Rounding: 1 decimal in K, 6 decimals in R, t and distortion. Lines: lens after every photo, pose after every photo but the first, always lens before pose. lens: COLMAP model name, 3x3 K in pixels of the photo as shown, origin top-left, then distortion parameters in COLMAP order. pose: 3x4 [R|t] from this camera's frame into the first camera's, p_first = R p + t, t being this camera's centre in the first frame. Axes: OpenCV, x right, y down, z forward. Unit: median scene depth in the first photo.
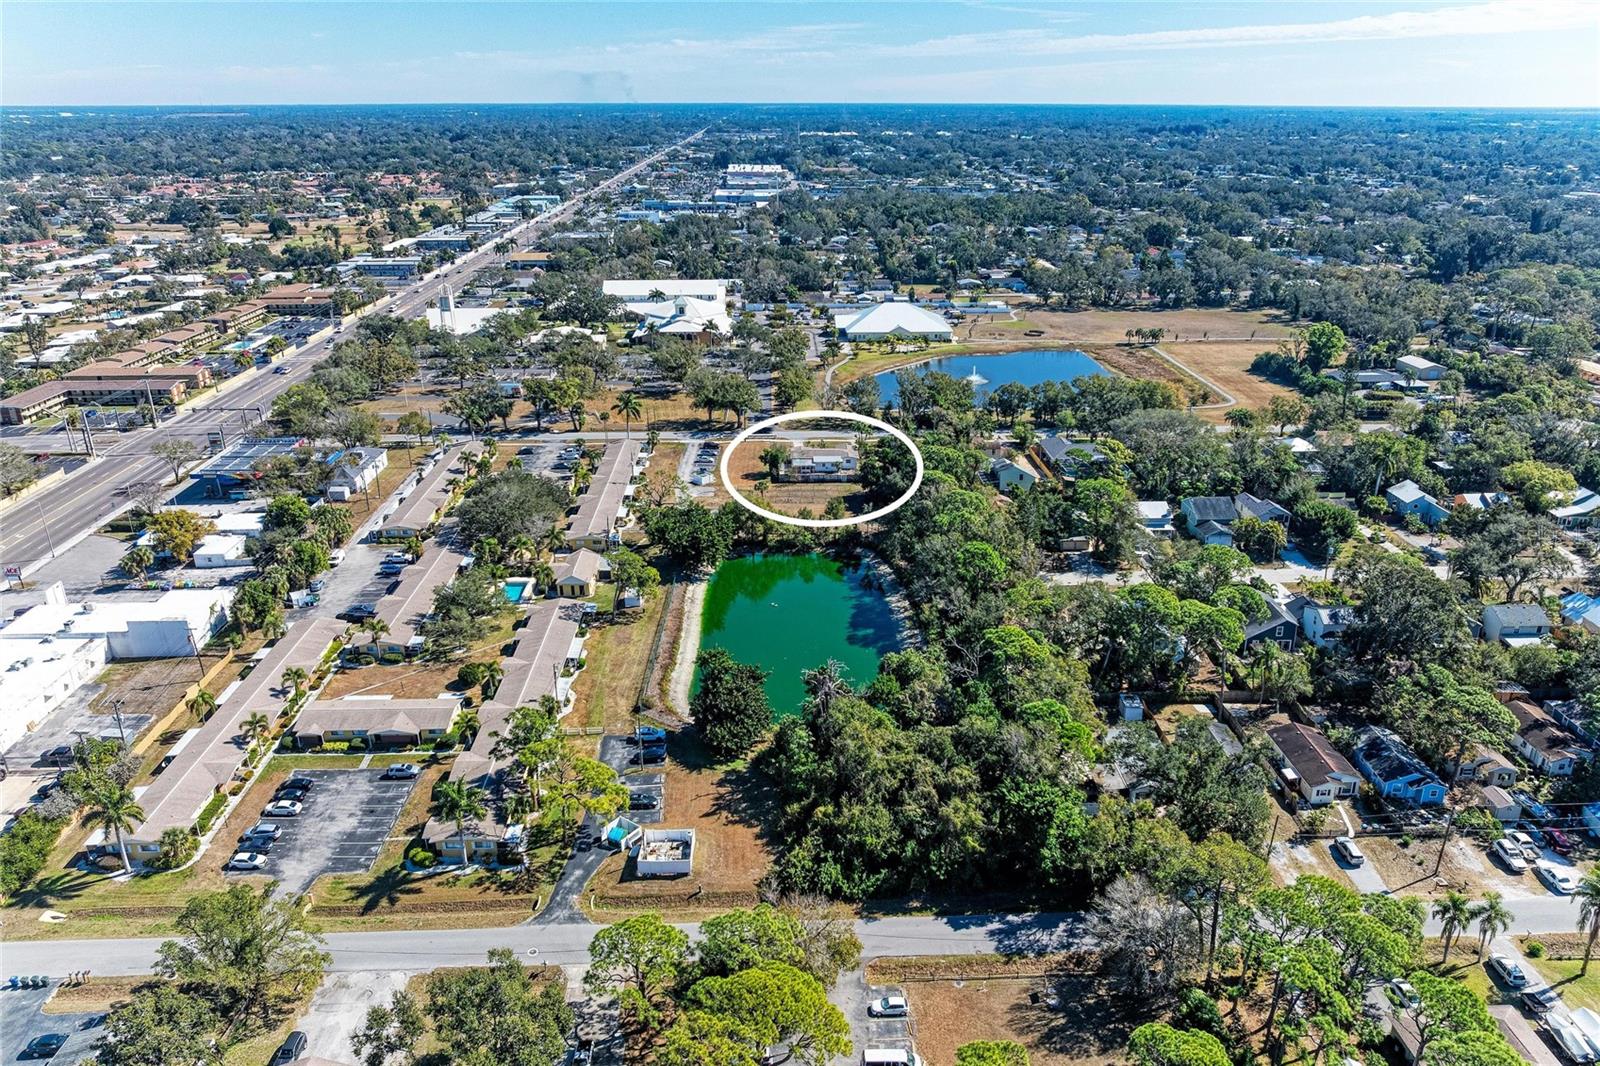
lens RADIAL K [[1122.7, 0, 823.5], [0, 1122.7, 534.1], [0, 0, 1]] dist [-0.002961, -0.004450]
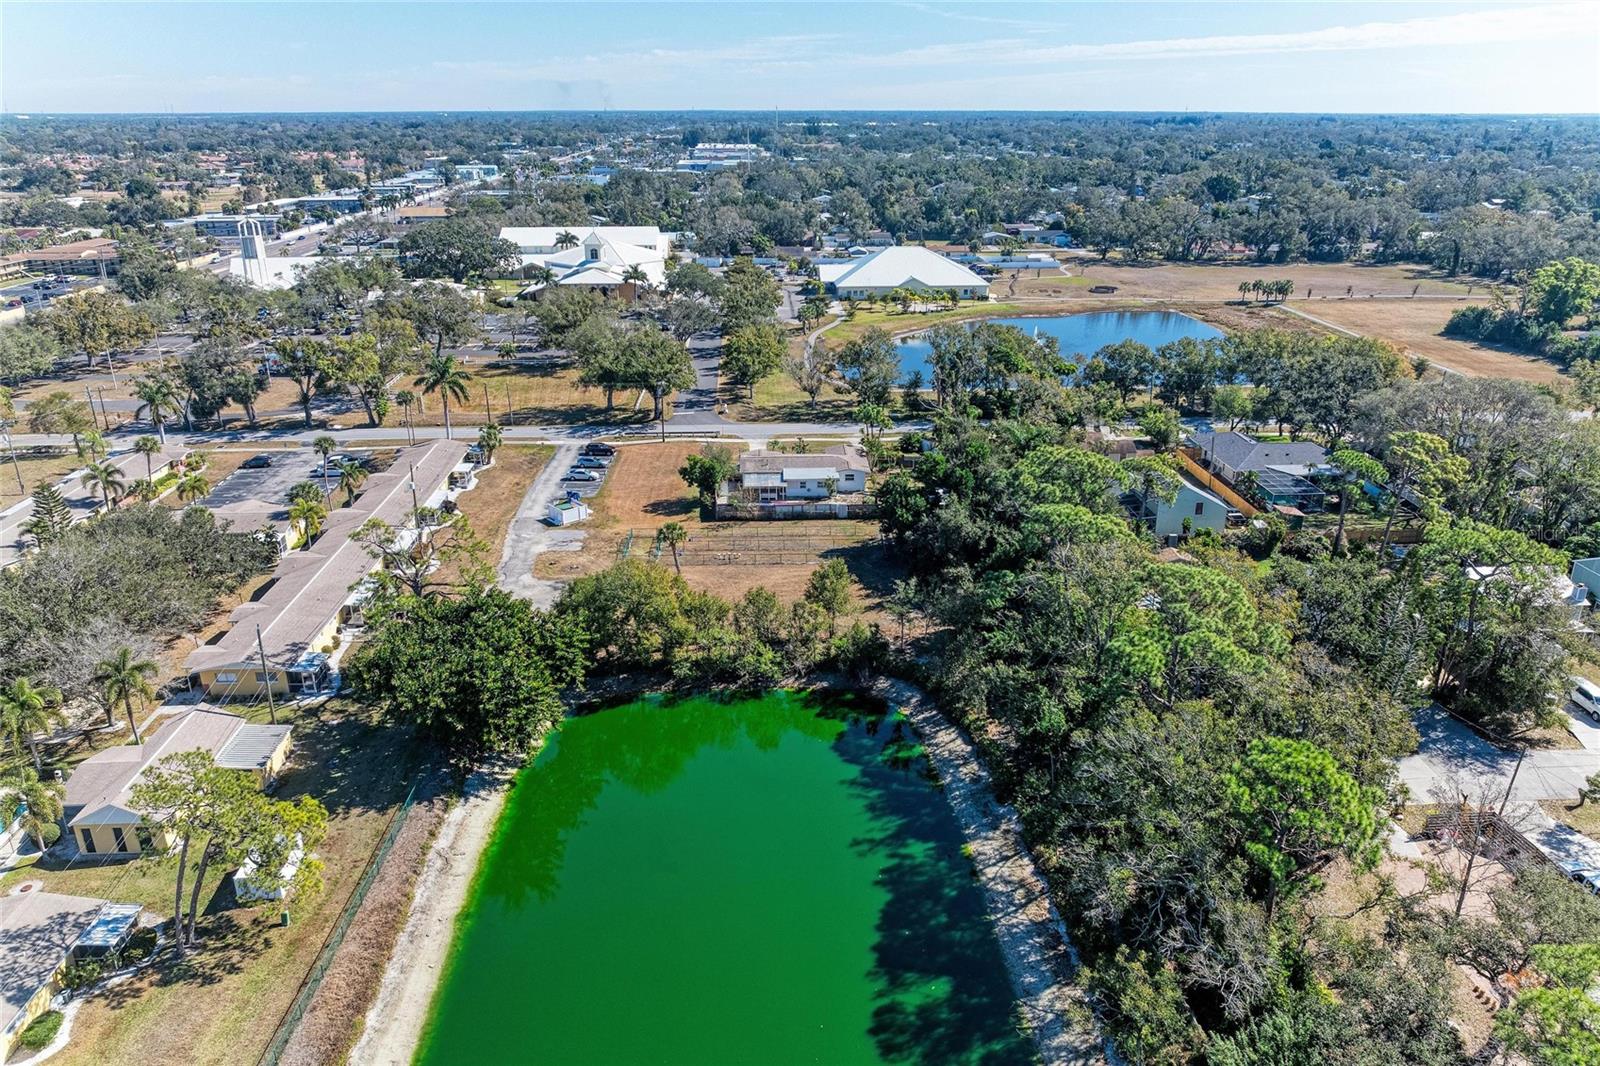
lens RADIAL K [[1122.7, 0, 823.5], [0, 1122.7, 534.1], [0, 0, 1]] dist [-0.002961, -0.004450]
pose [[0.999862, -0.006603, 0.015266, 0.001320], [0.006722, 0.999947, -0.007783, -0.026503], [-0.015214, 0.007885, 0.999853, 0.366325]]
